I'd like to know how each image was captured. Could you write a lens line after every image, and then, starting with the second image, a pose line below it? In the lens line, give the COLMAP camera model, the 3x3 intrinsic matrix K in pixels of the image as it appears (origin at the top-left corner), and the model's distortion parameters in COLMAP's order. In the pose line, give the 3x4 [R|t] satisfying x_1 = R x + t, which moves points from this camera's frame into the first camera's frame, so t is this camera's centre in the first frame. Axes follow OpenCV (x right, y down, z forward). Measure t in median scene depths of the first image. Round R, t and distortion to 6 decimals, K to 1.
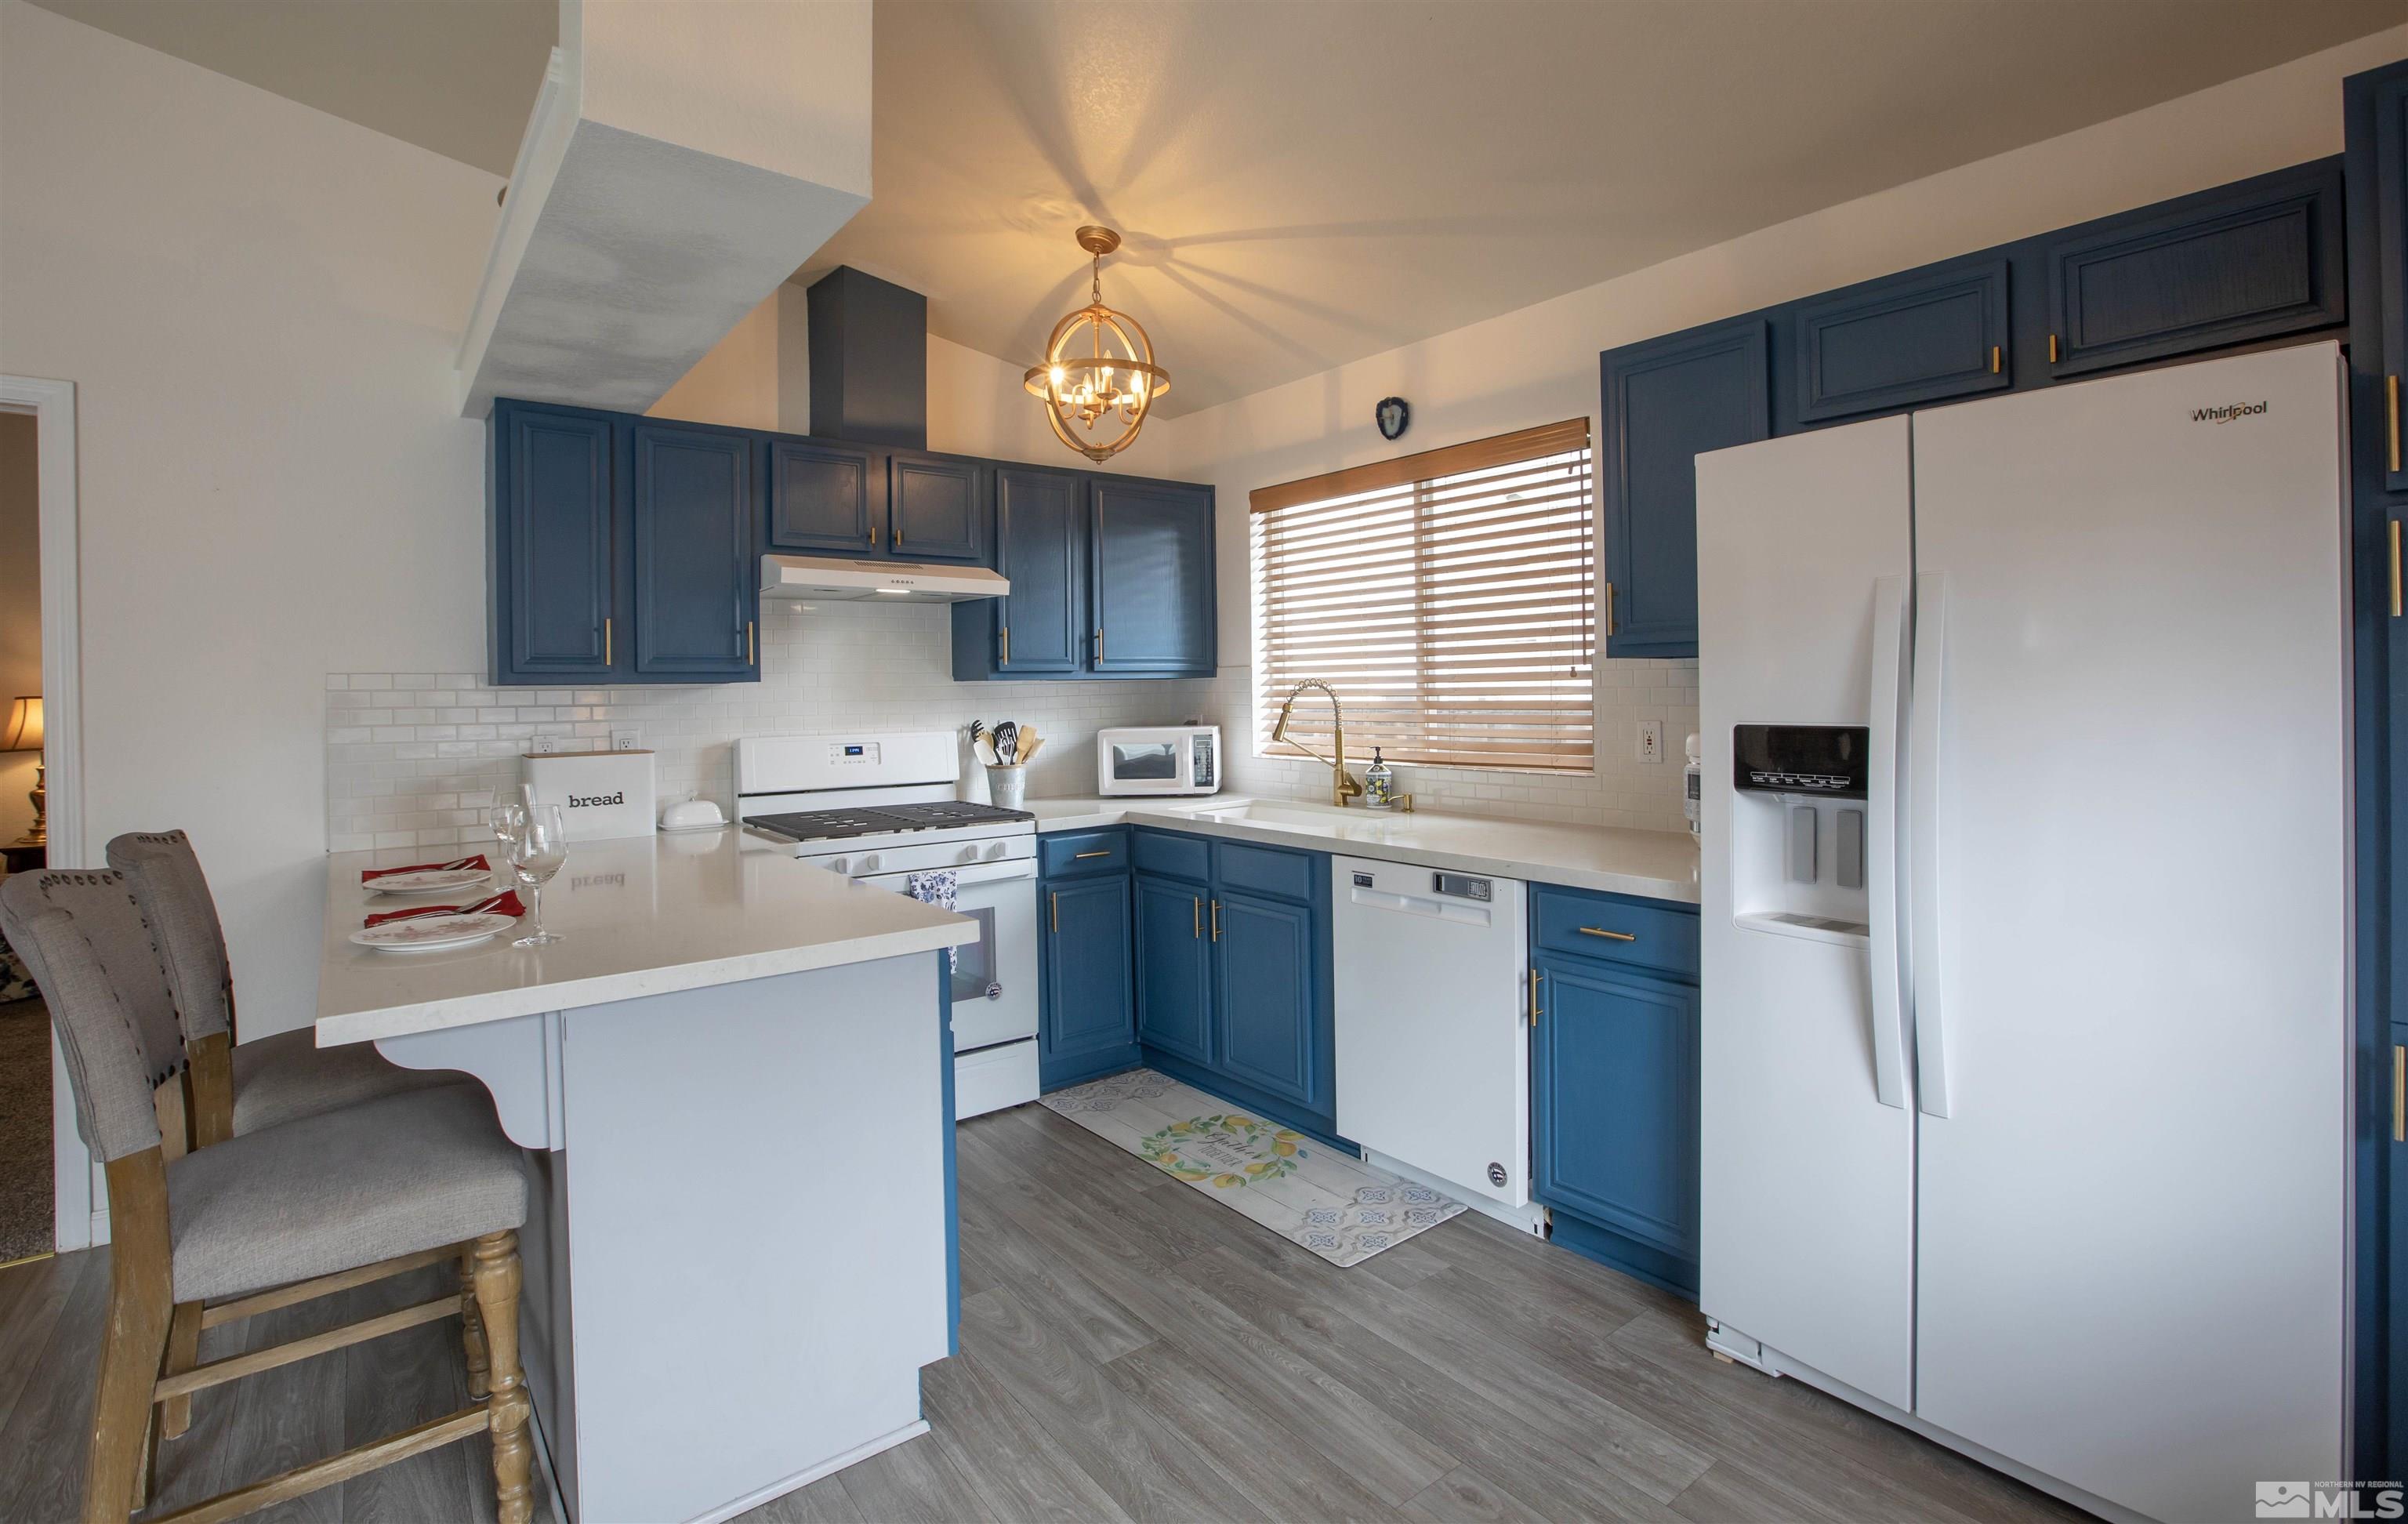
lens RADIAL K [[1117.6, 0, 1201.6], [0, 1117.6, 695.7], [0, 0, 1]] dist [-0.033123, 0.001057]
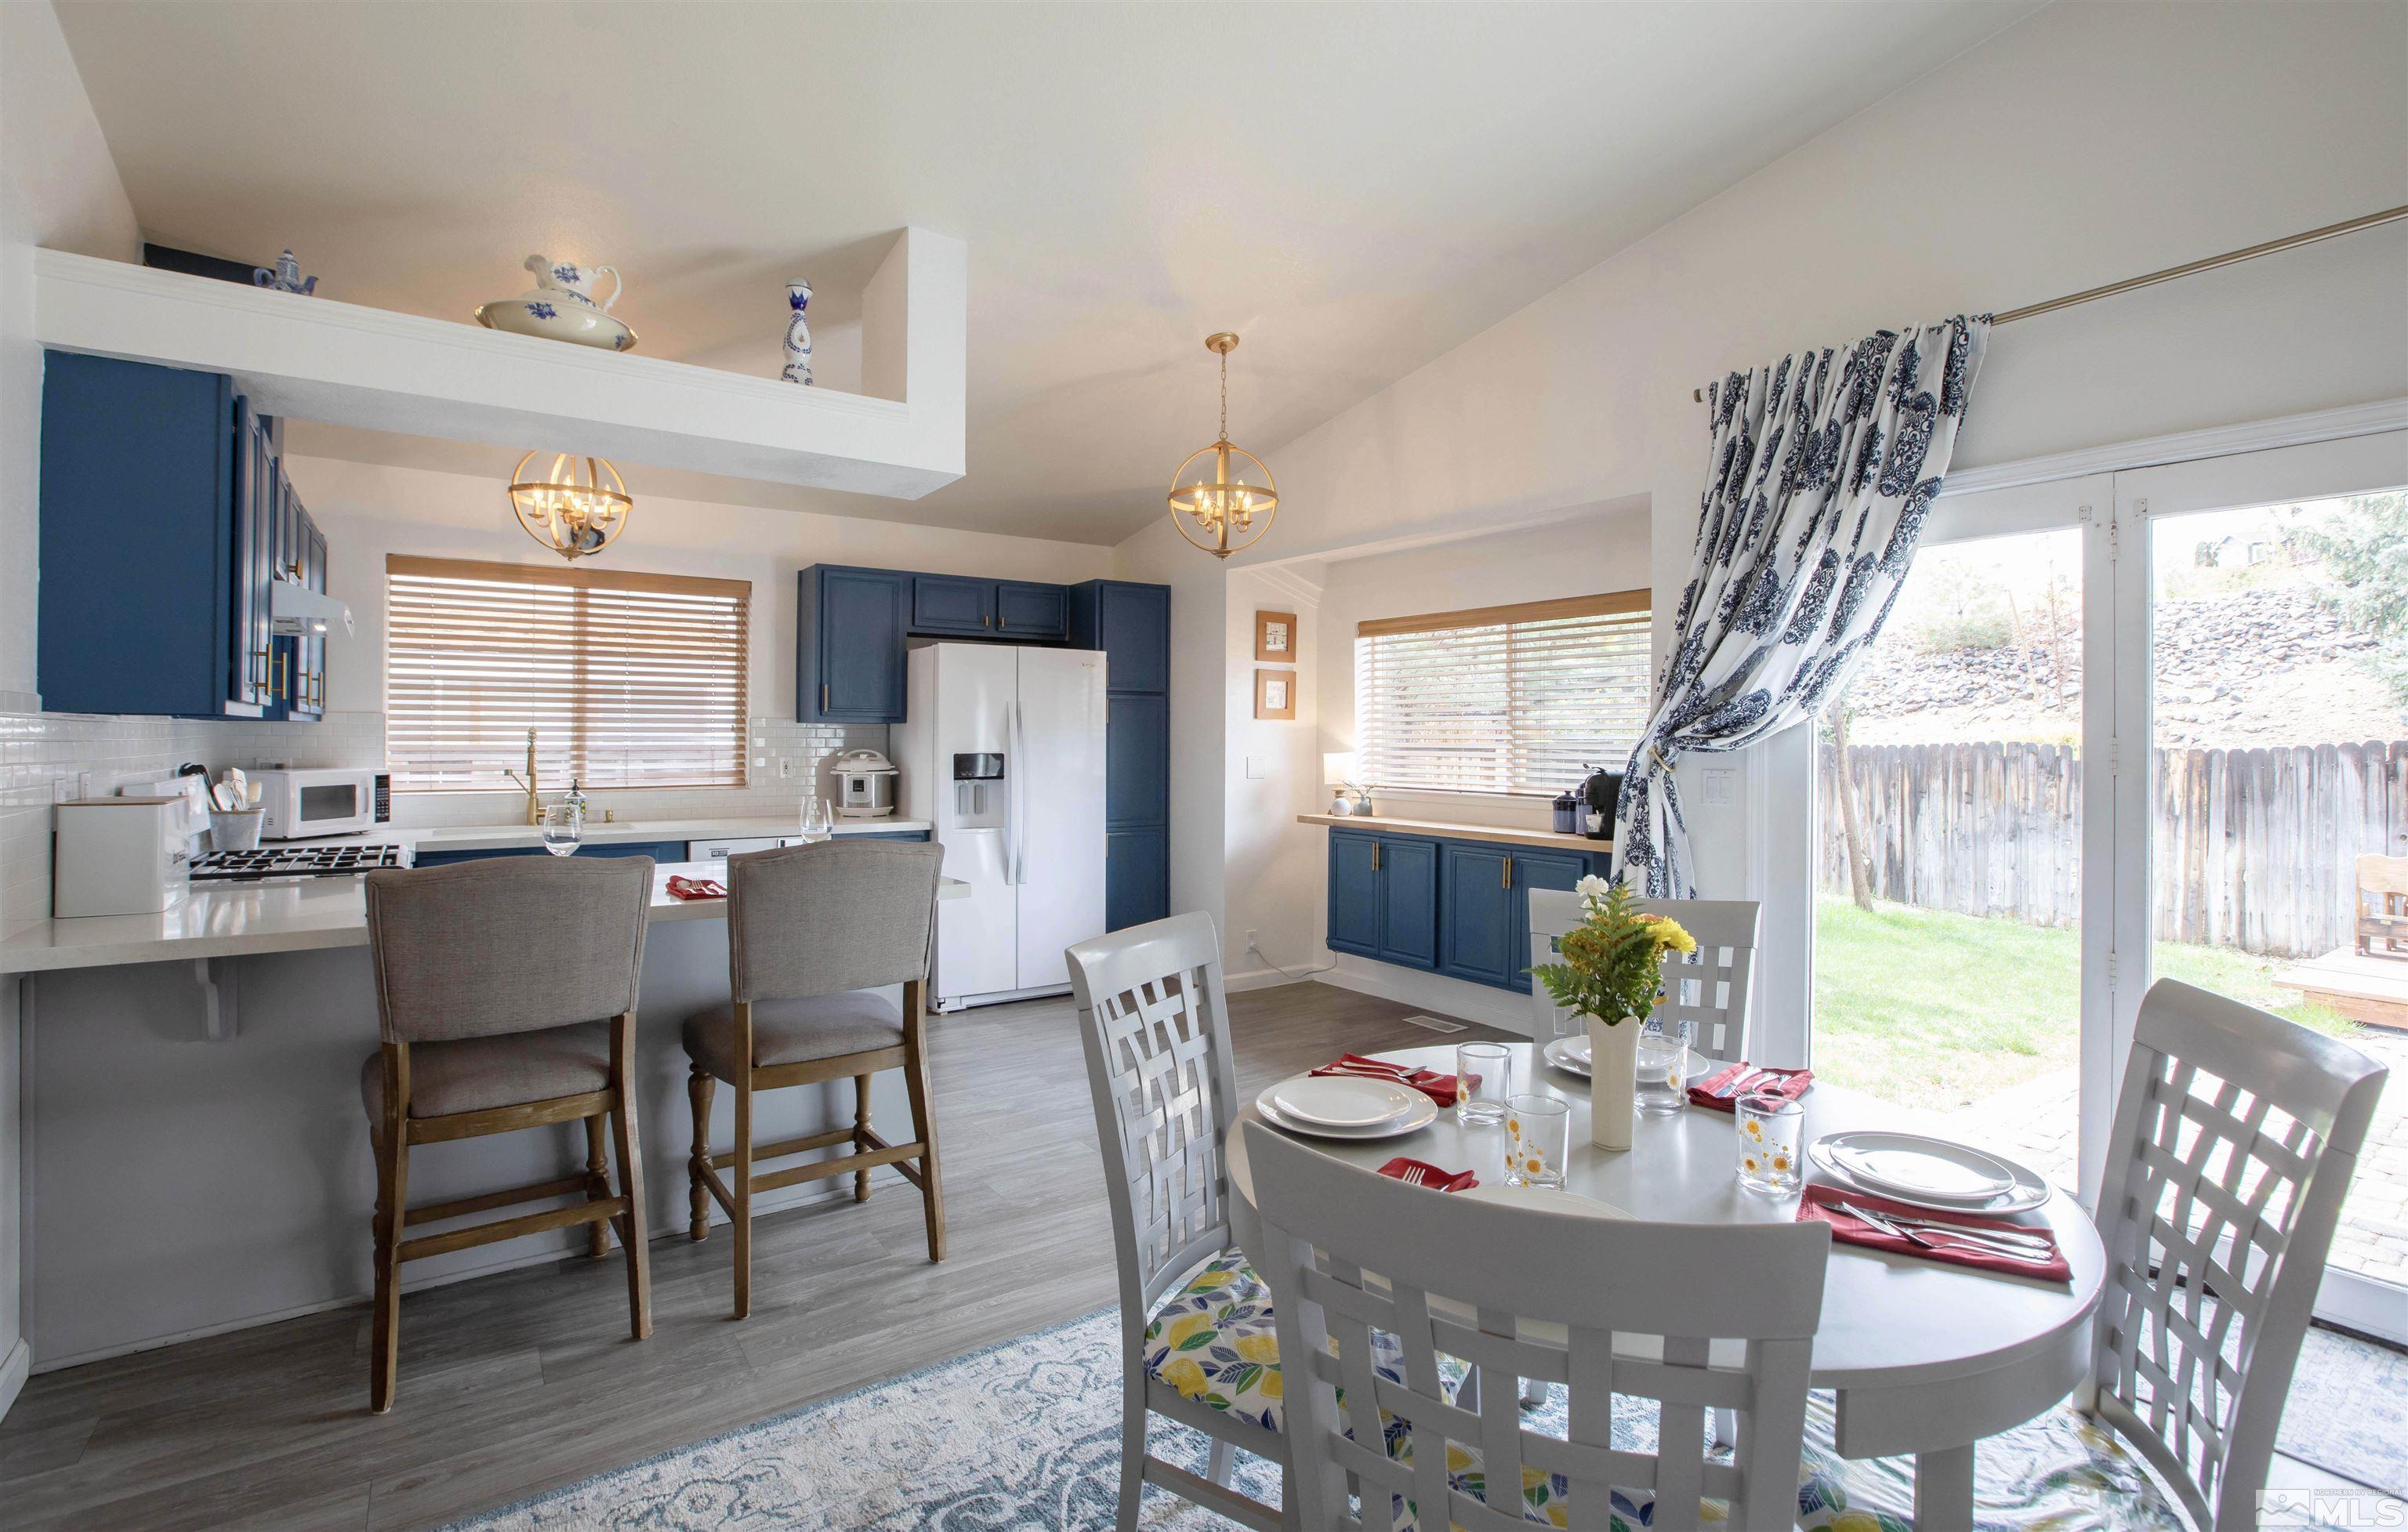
lens RADIAL K [[1158.0, 0, 1204.0], [0, 1158.0, 766.0], [0, 0, 1]] dist [-0.000813, -0.000111]
pose [[0.054211, -0.011044, 0.998468, -1.192424], [-0.000238, 0.999939, 0.011073, 0.012937], [-0.998529, -0.000838, 0.054205, 0.166773]]
